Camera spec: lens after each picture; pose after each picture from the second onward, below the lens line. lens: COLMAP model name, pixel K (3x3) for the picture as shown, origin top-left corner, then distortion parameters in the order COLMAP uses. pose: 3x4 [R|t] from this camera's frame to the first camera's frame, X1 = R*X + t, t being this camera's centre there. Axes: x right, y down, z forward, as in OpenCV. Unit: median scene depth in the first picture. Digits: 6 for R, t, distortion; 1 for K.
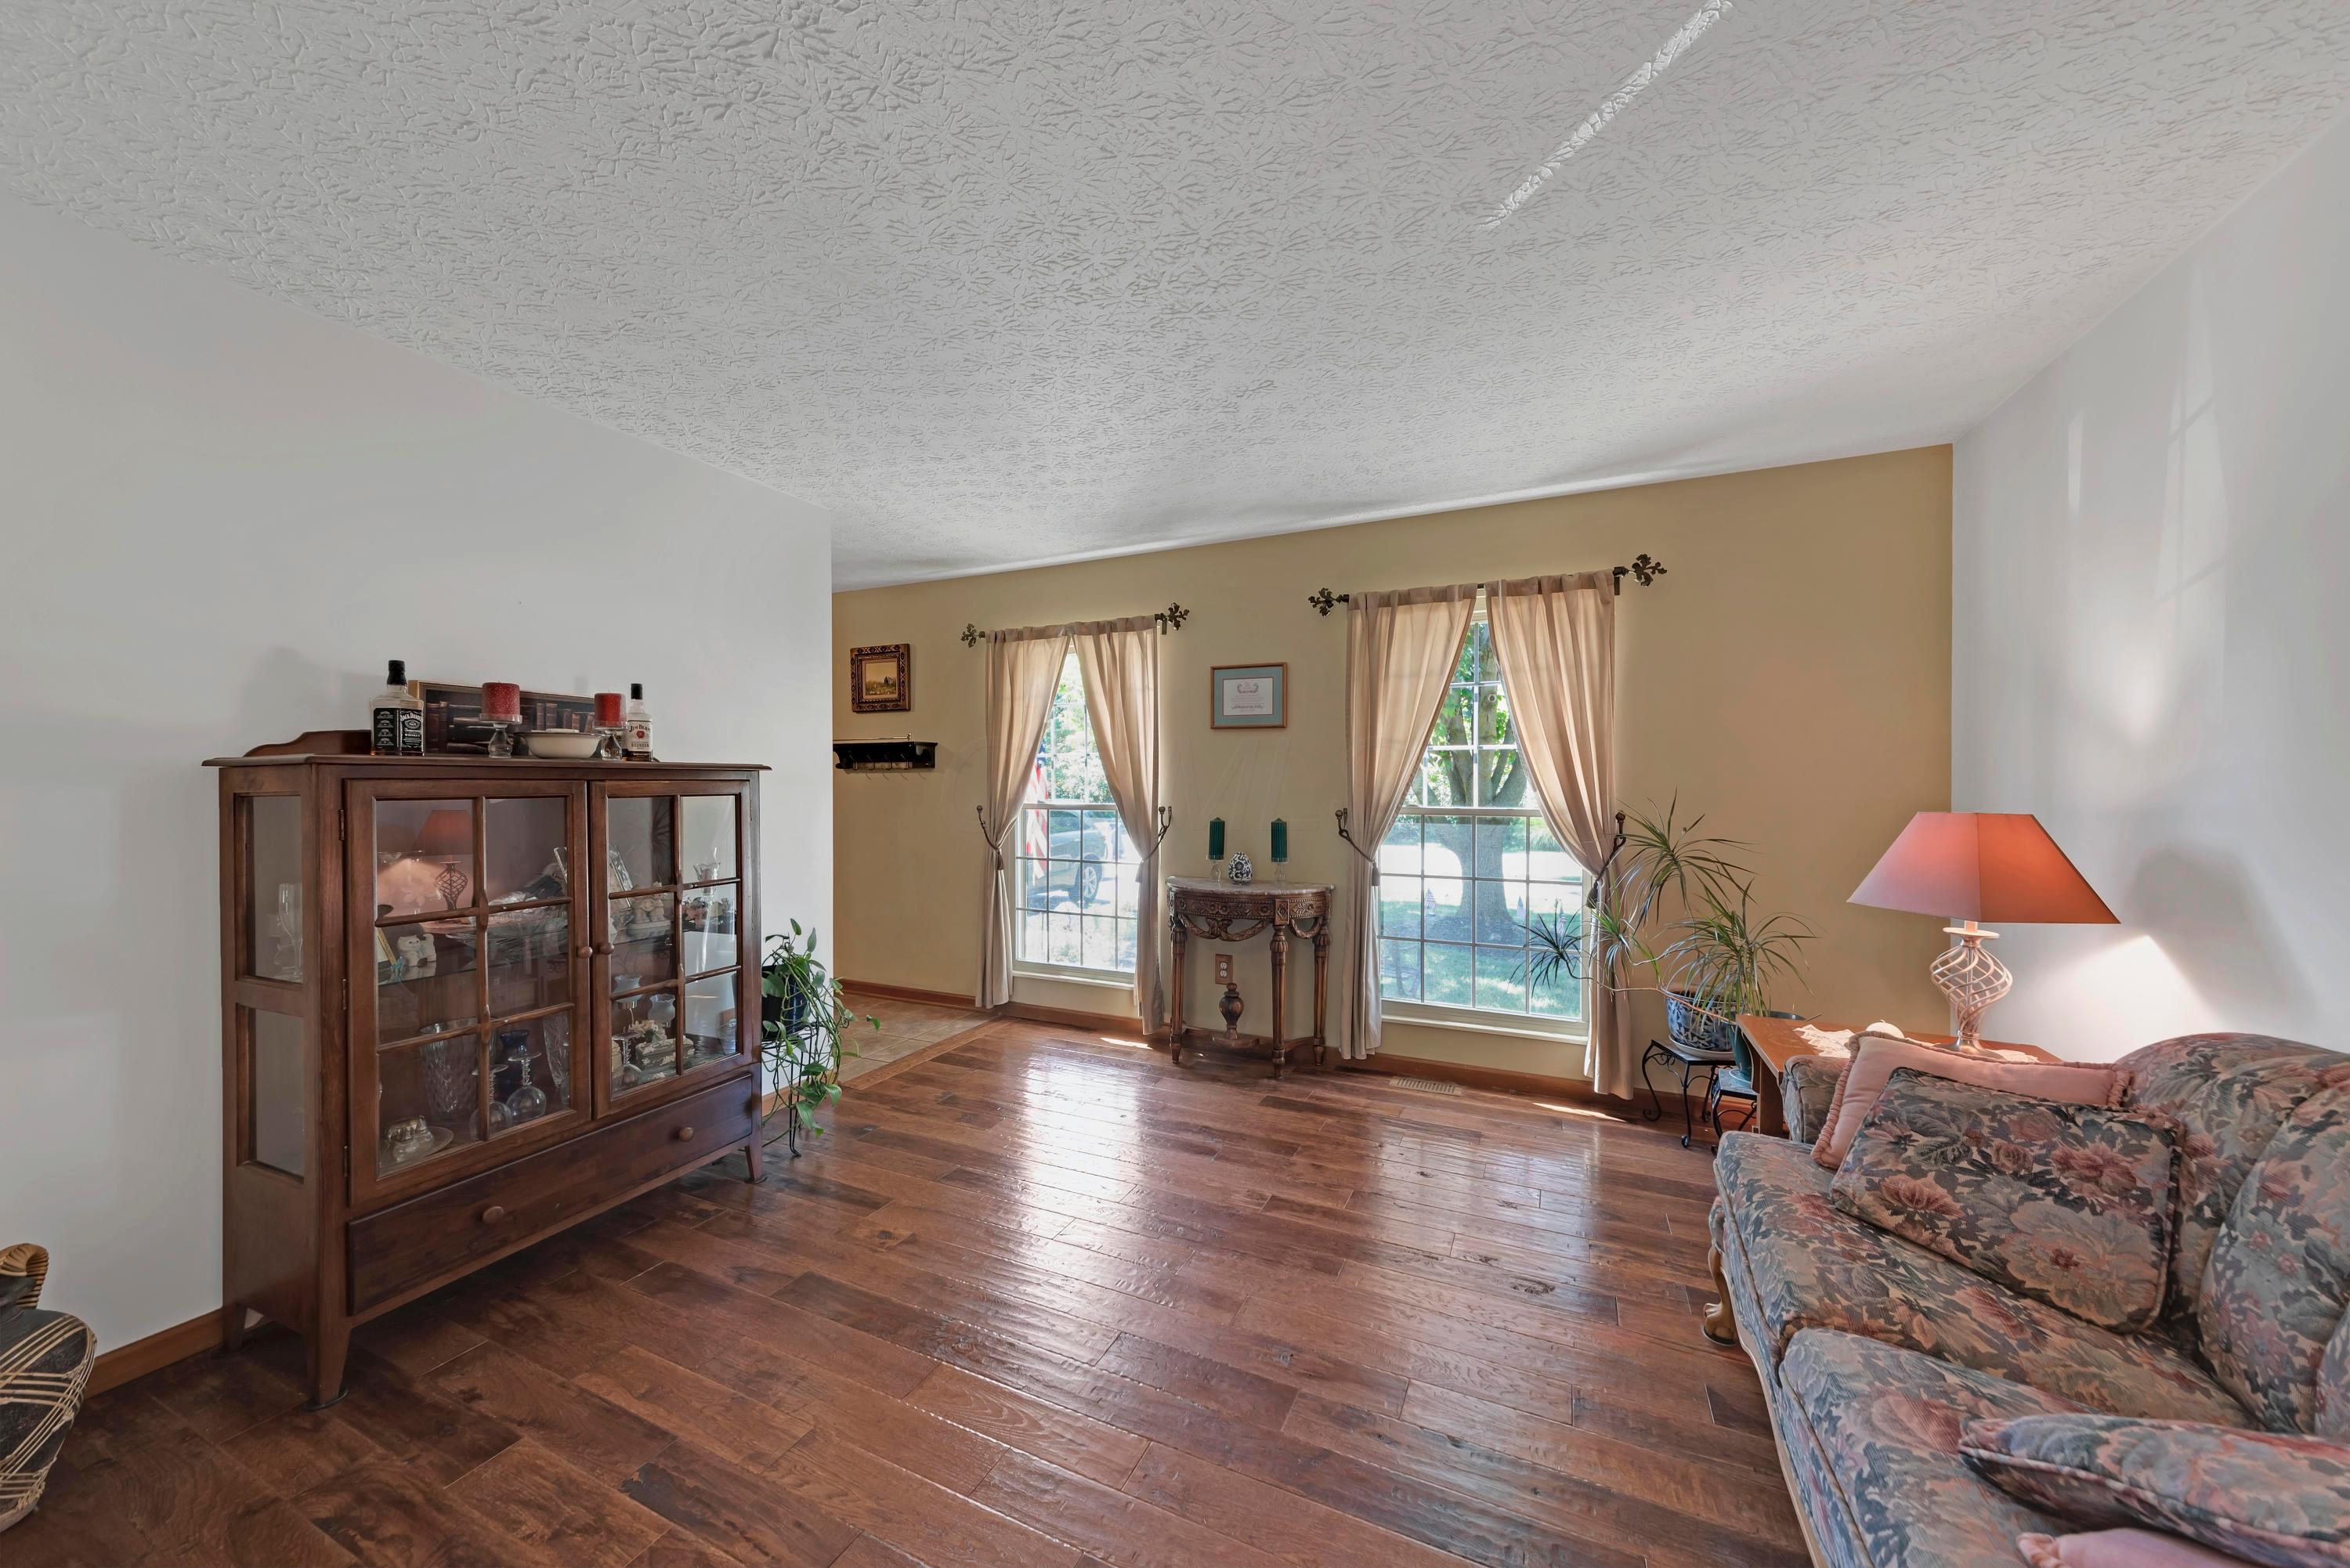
lens RADIAL K [[861.5, 0, 1173.1], [0, 861.5, 778.8], [0, 0, 1]] dist [-0.004516, 0.000457]
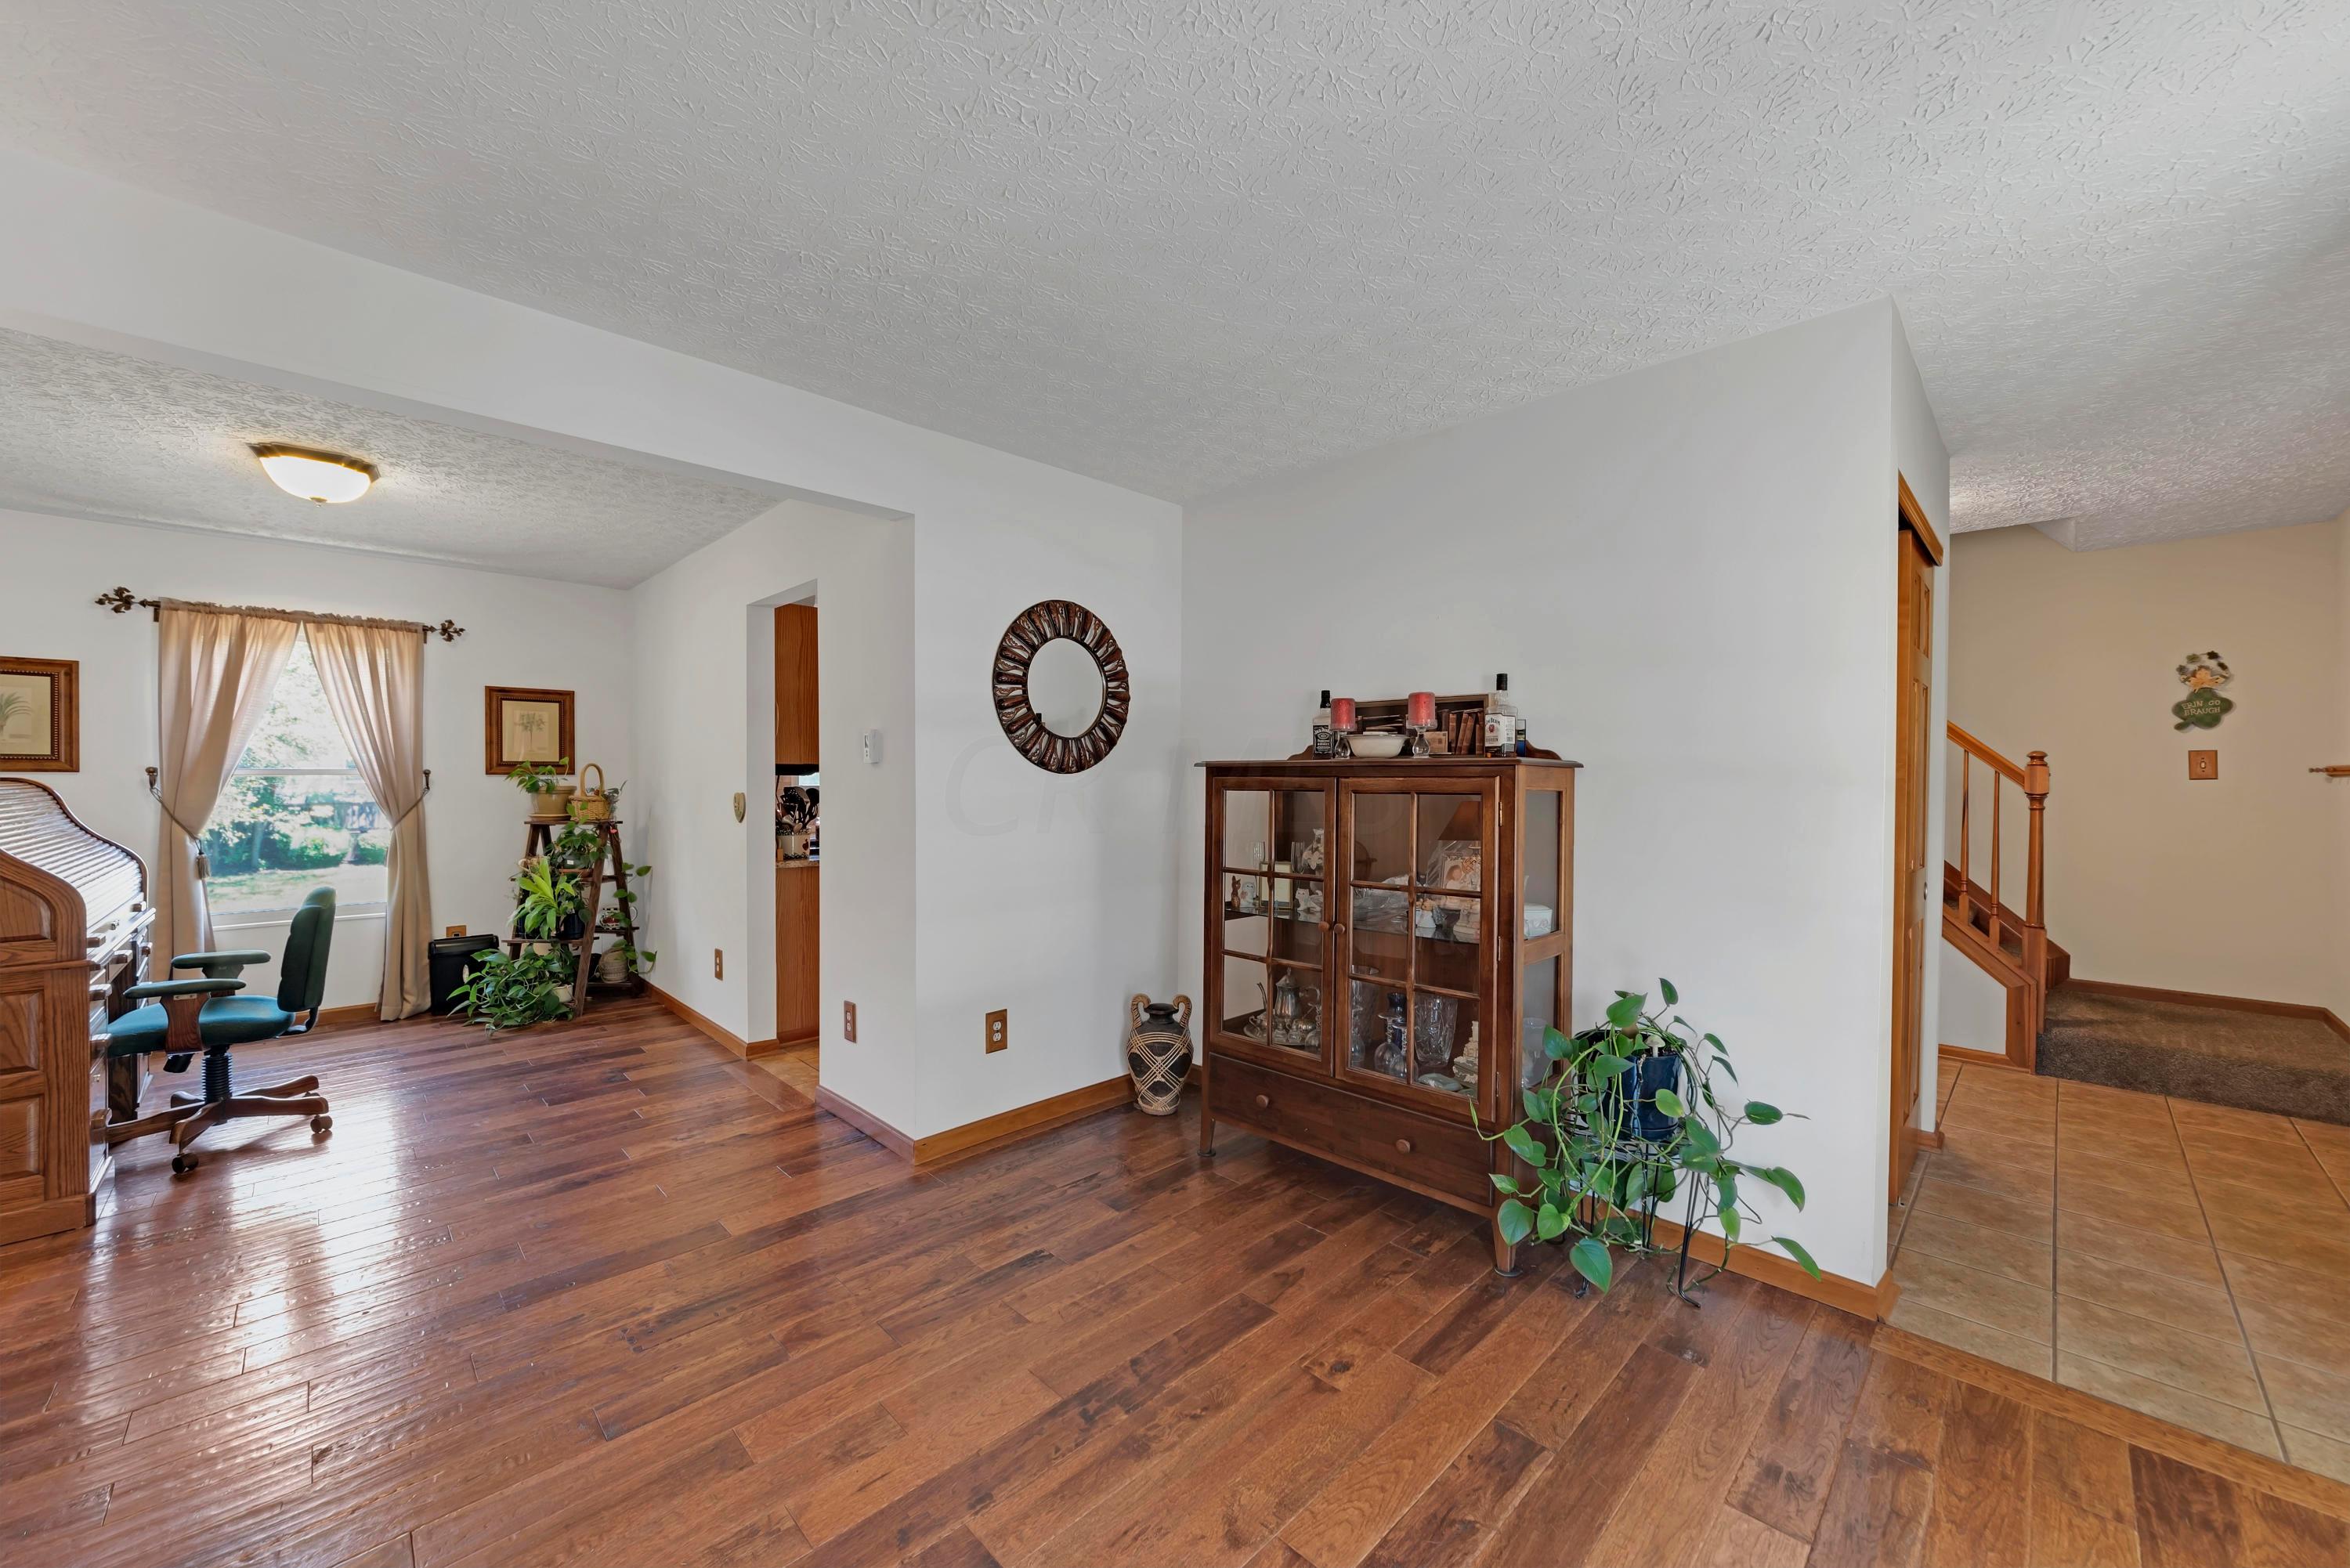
lens RADIAL K [[861.5, 0, 1162.9], [0, 861.5, 786.2], [0, 0, 1]] dist [-0.004516, 0.000457]
pose [[-0.346162, 0.005236, -0.938160, 0.475107], [-0.009576, 0.999913, 0.009114, 0.007057], [0.938126, 0.012139, -0.346082, 1.200511]]
